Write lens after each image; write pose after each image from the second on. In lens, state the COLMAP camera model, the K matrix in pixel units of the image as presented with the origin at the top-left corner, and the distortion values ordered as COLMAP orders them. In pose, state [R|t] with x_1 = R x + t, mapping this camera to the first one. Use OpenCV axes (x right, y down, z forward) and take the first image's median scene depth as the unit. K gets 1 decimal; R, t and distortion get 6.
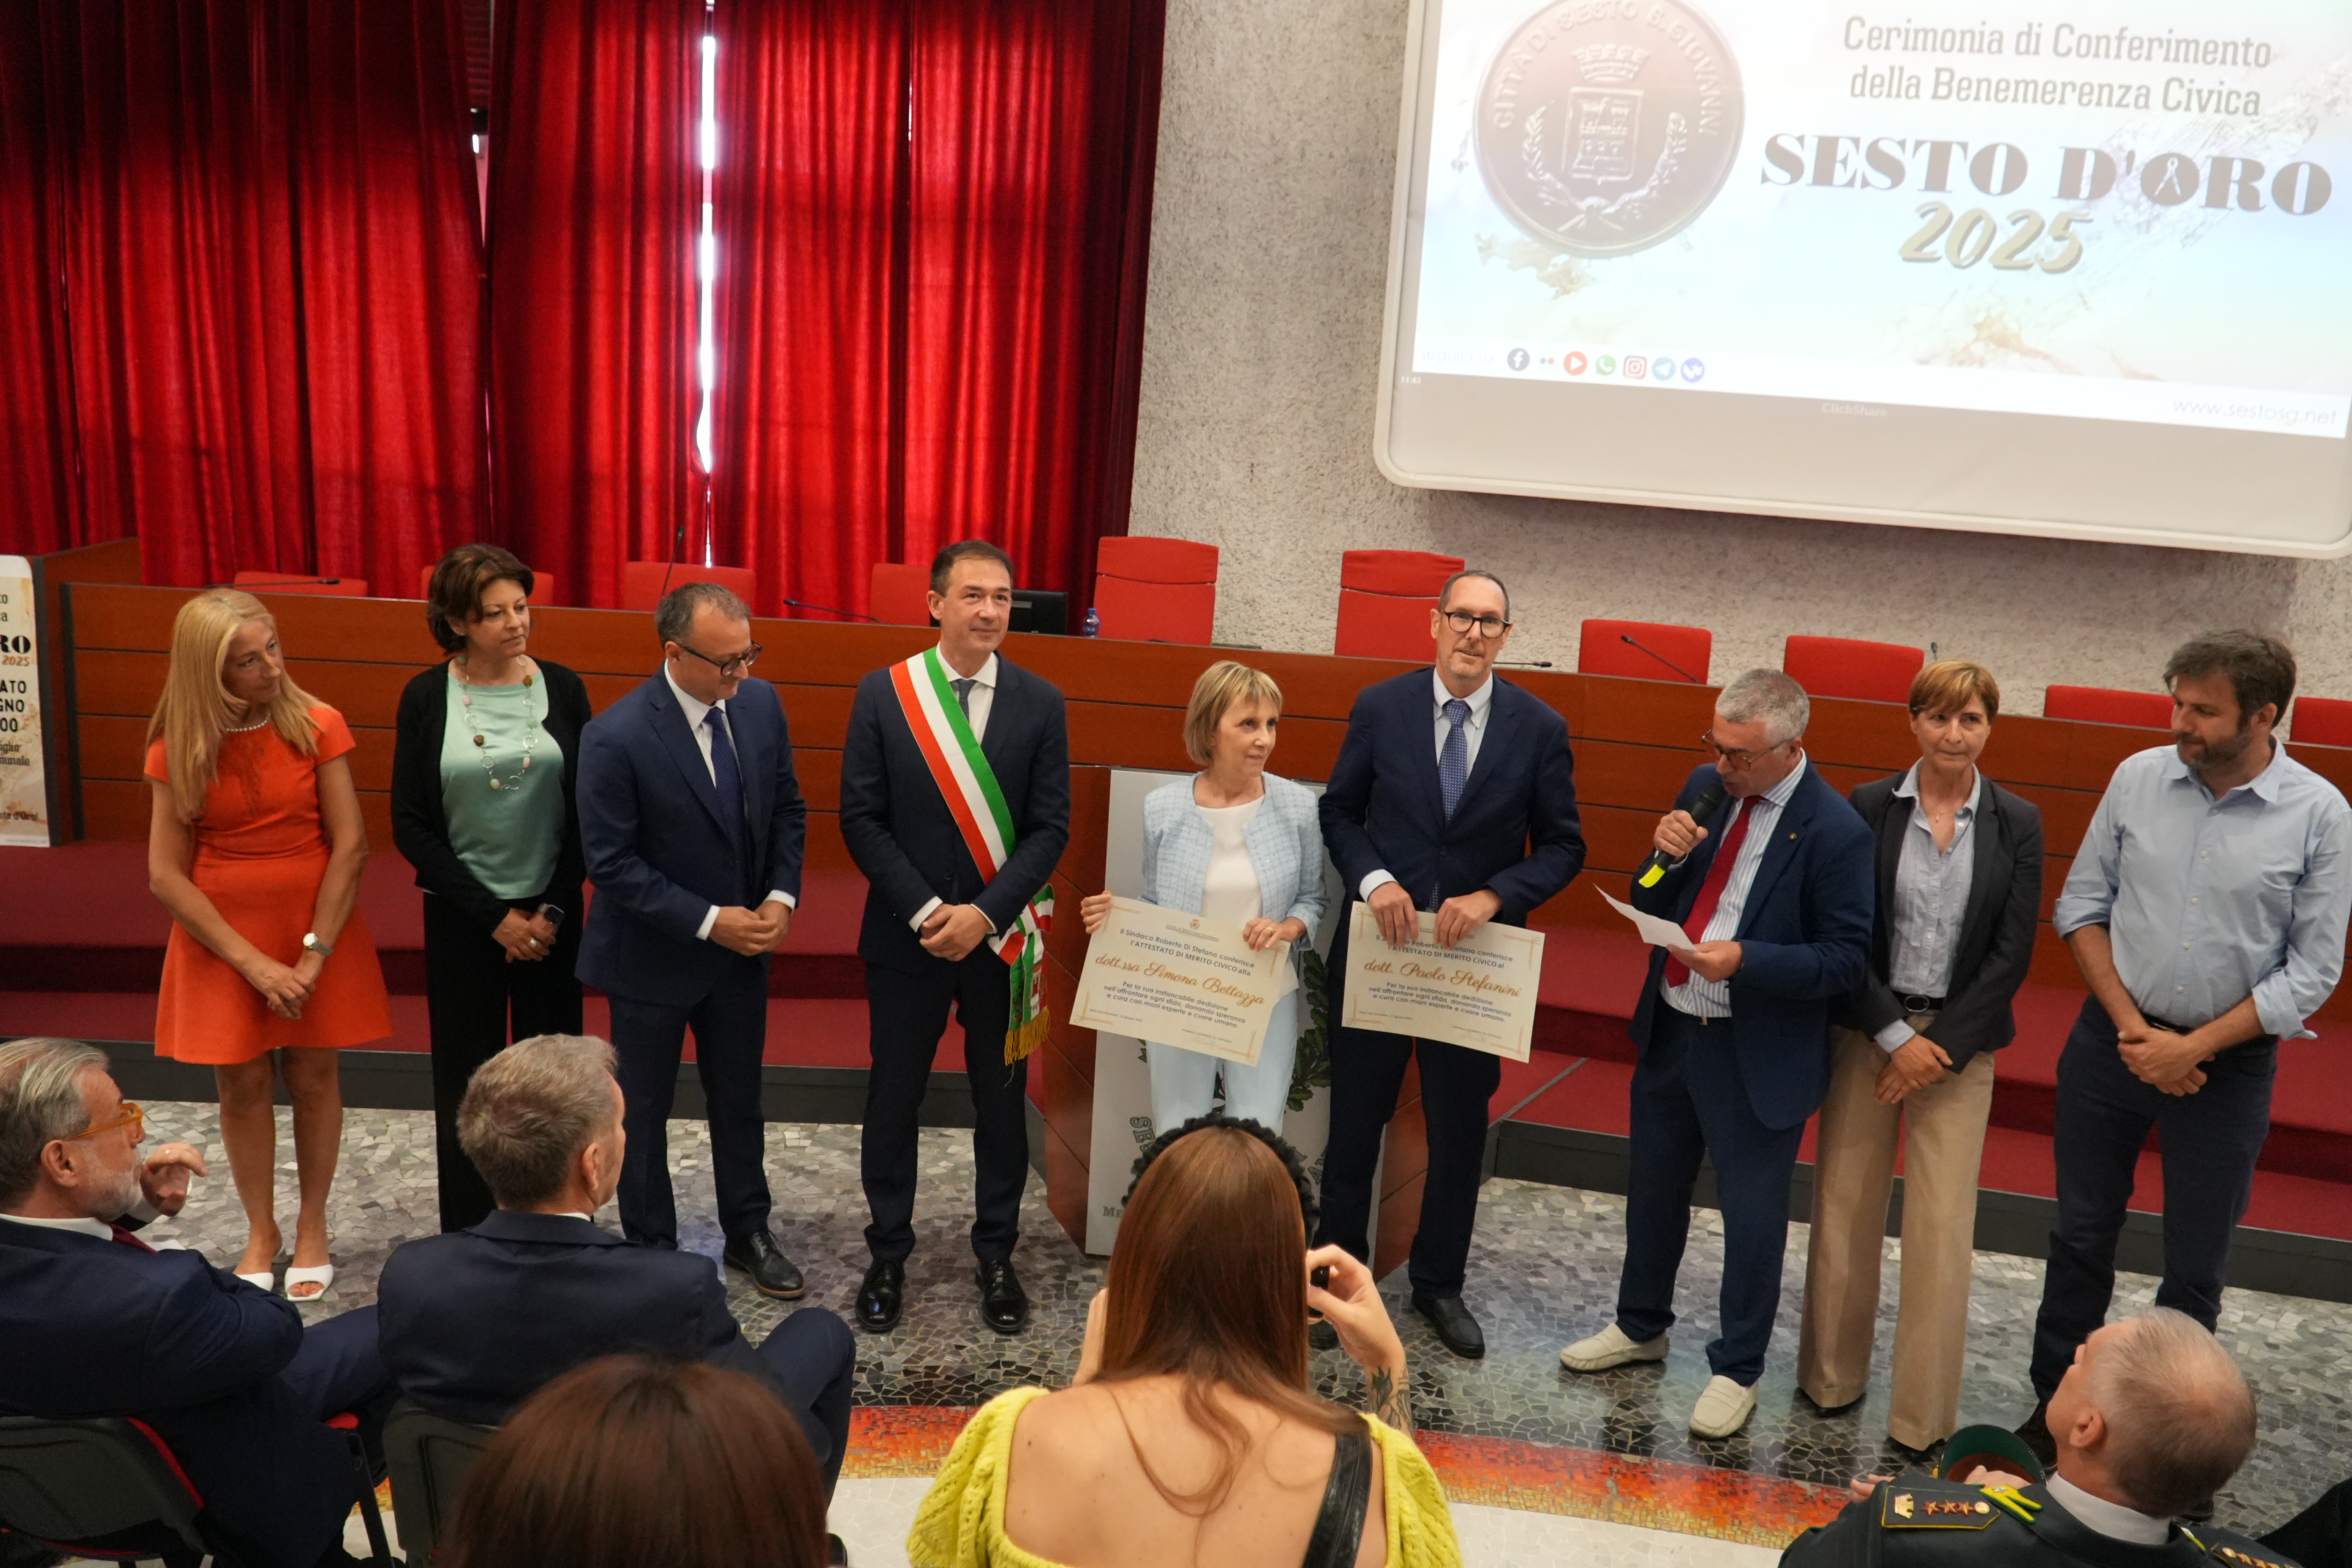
lens RADIAL K [[1923.7, 0, 1182.5], [0, 1923.7, 782.1], [0, 0, 1]] dist [-0.004300, -0.009588]
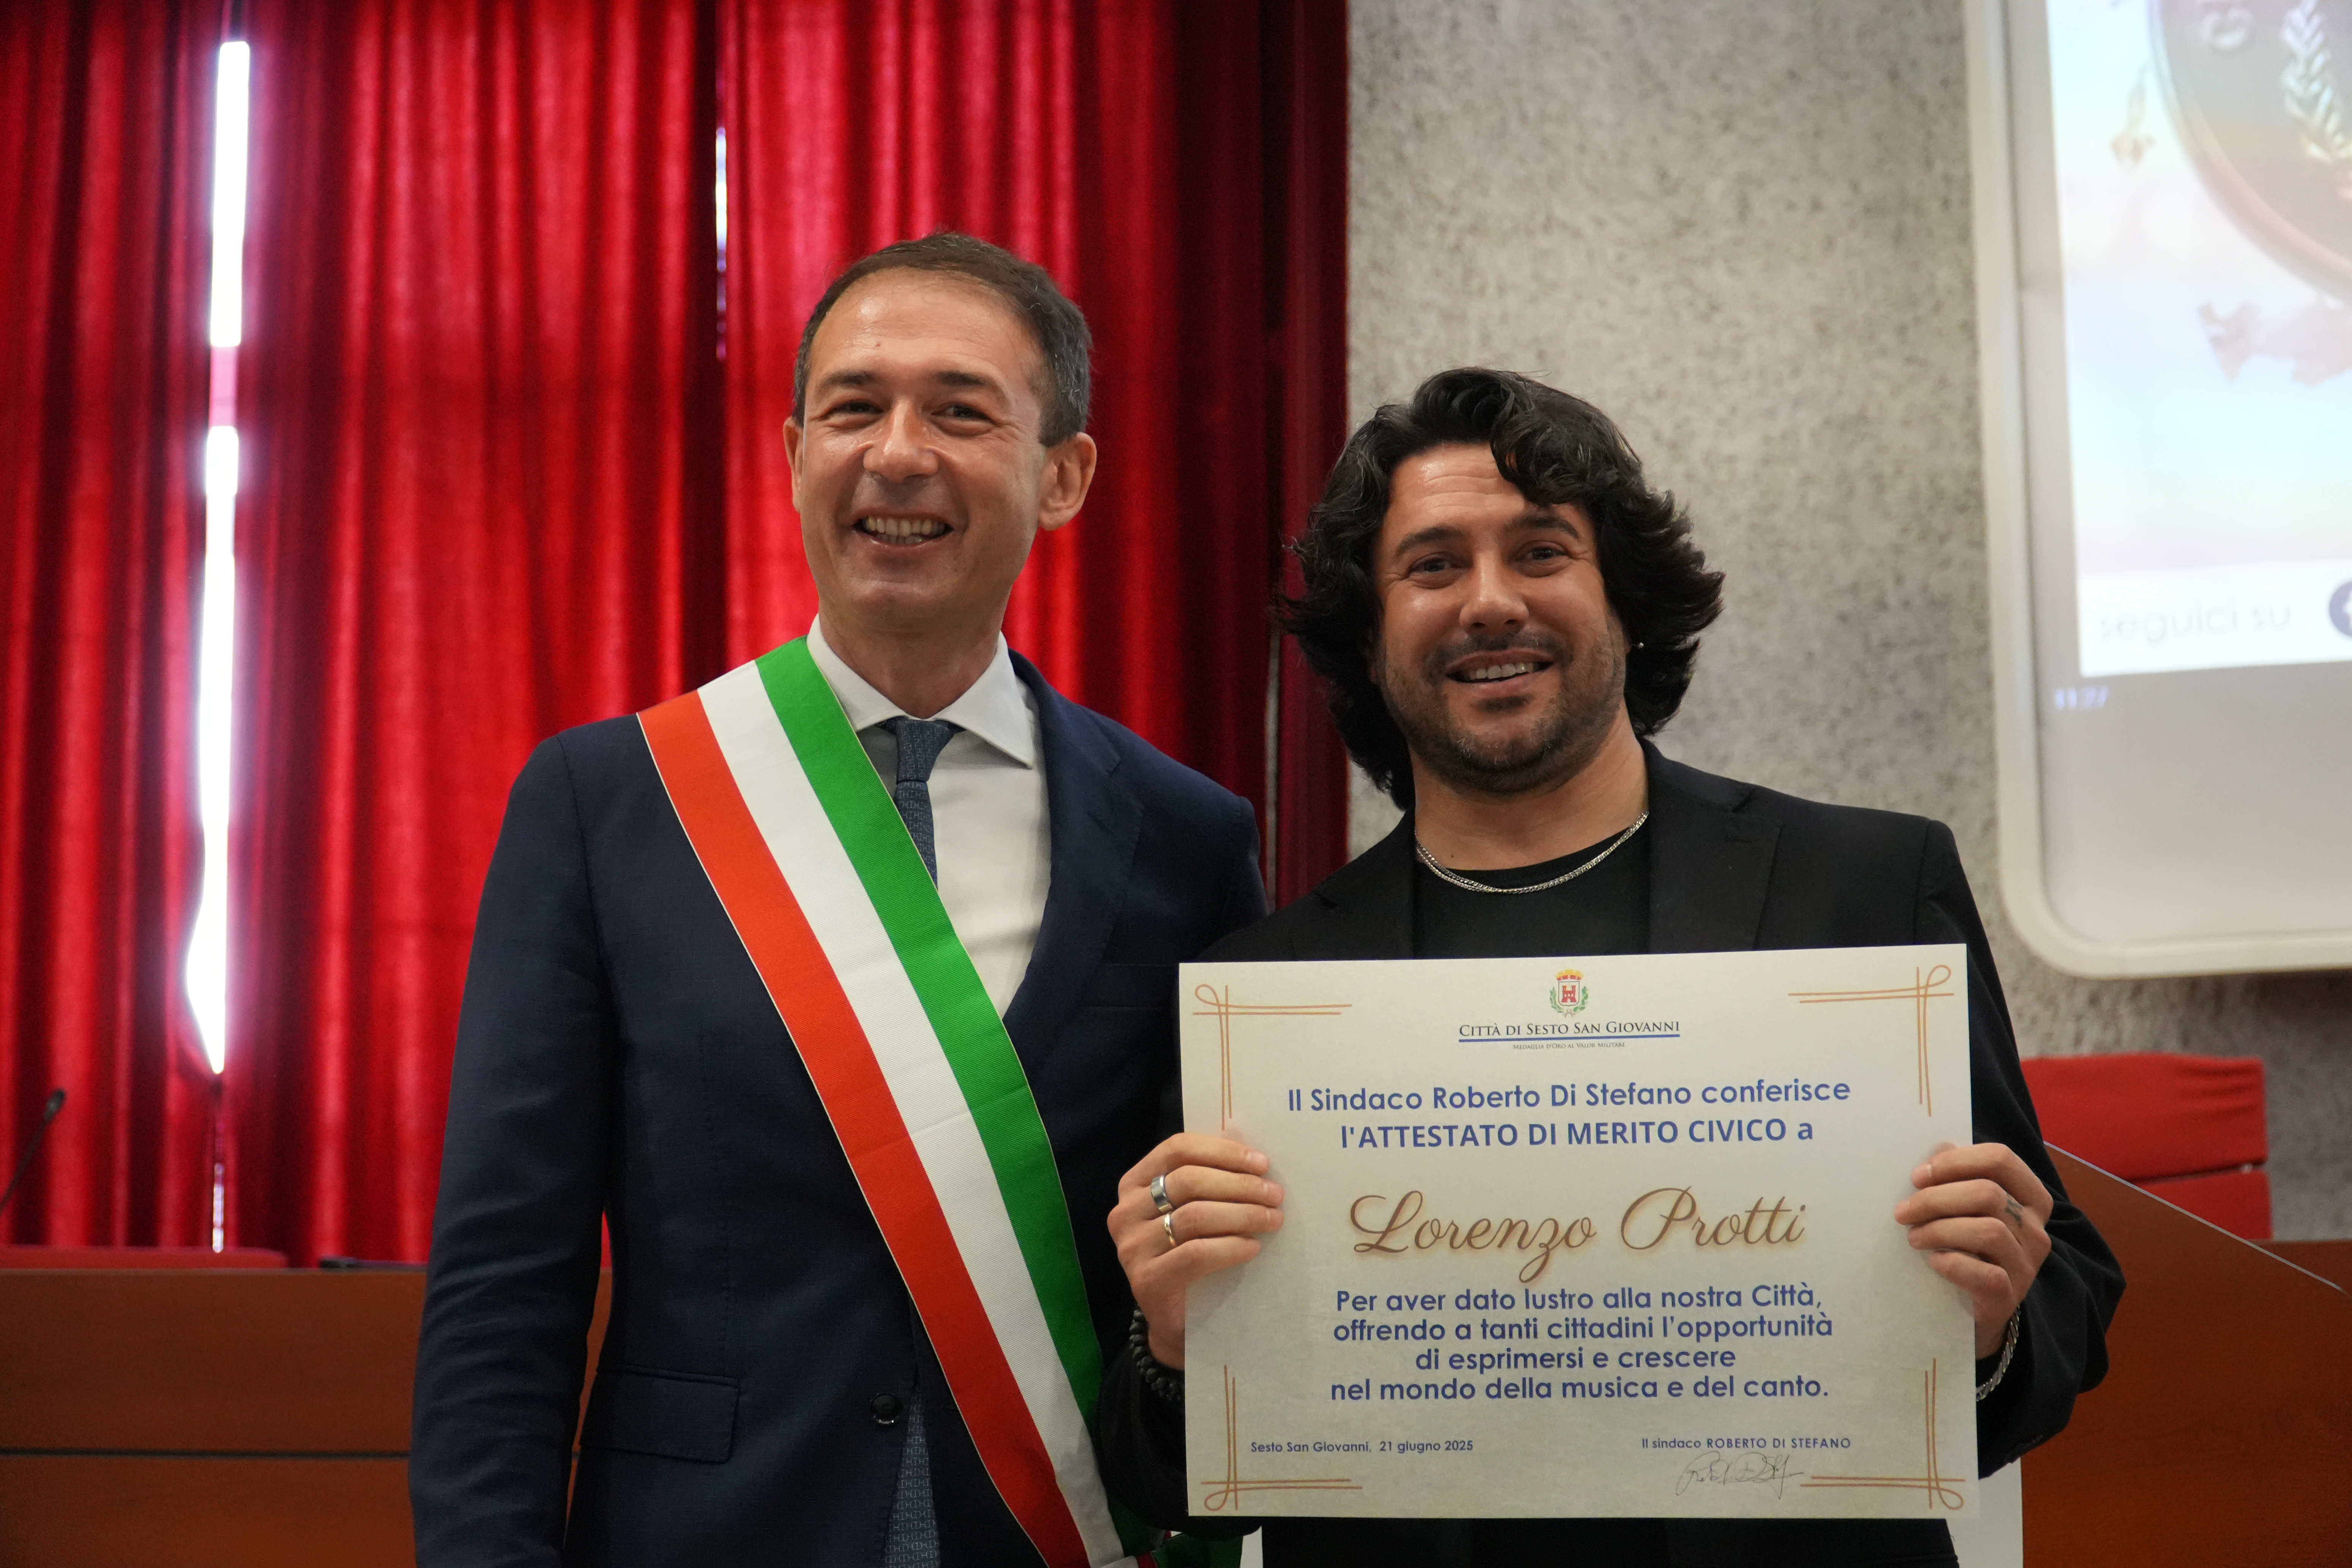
lens RADIAL K [[4478.9, 0, 1257.2], [0, 4478.9, 683.3], [0, 0, 1]] dist [-0.385460, 1.757531]
pose [[0.991998, -0.088164, -0.090377, 0.040765], [0.049146, 0.928995, -0.366815, 0.096982], [0.116300, 0.359438, 0.925893, 0.203878]]
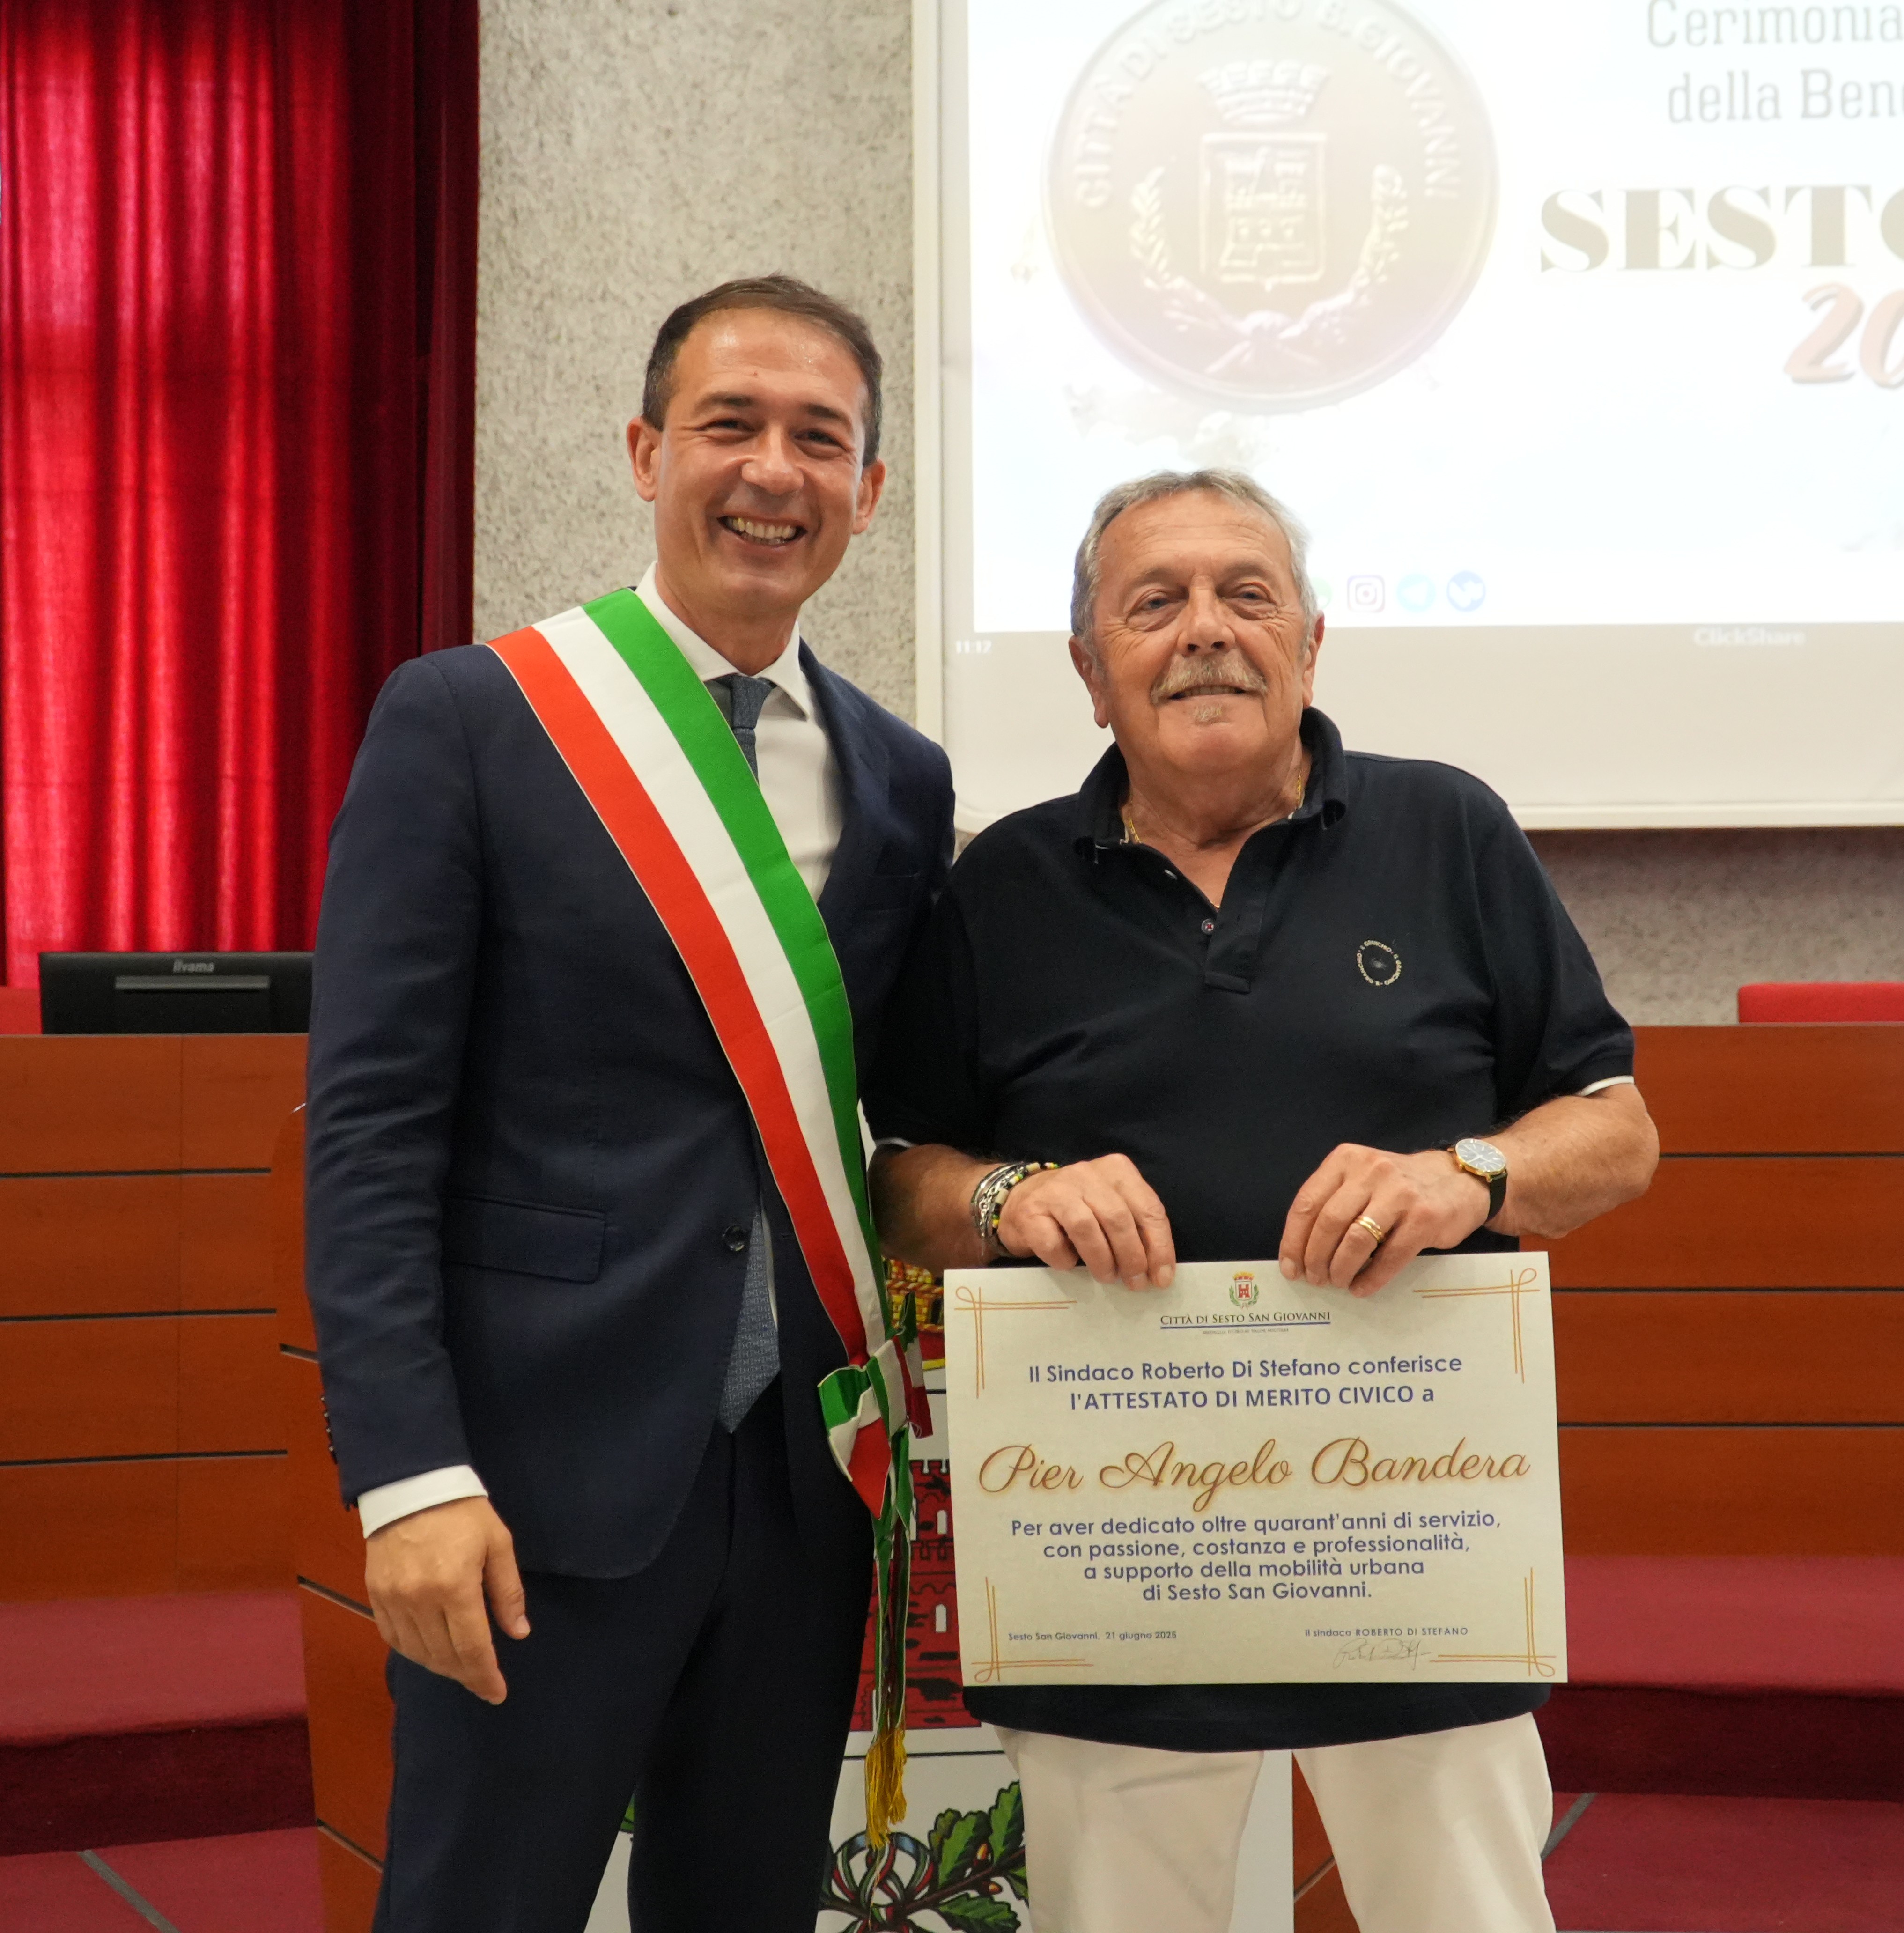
lens RADIAL K [[2799.5, 0, 1087.8], [0, 2799.5, 969.5], [0, 0, 1]] dist [0.042481, -0.051134]
pose [[0.978108, -0.062897, 0.198364, -0.015468], [0.108697, 0.967275, -0.229269, 0.072730], [-0.177452, 0.245811, 0.952936, 0.262230]]
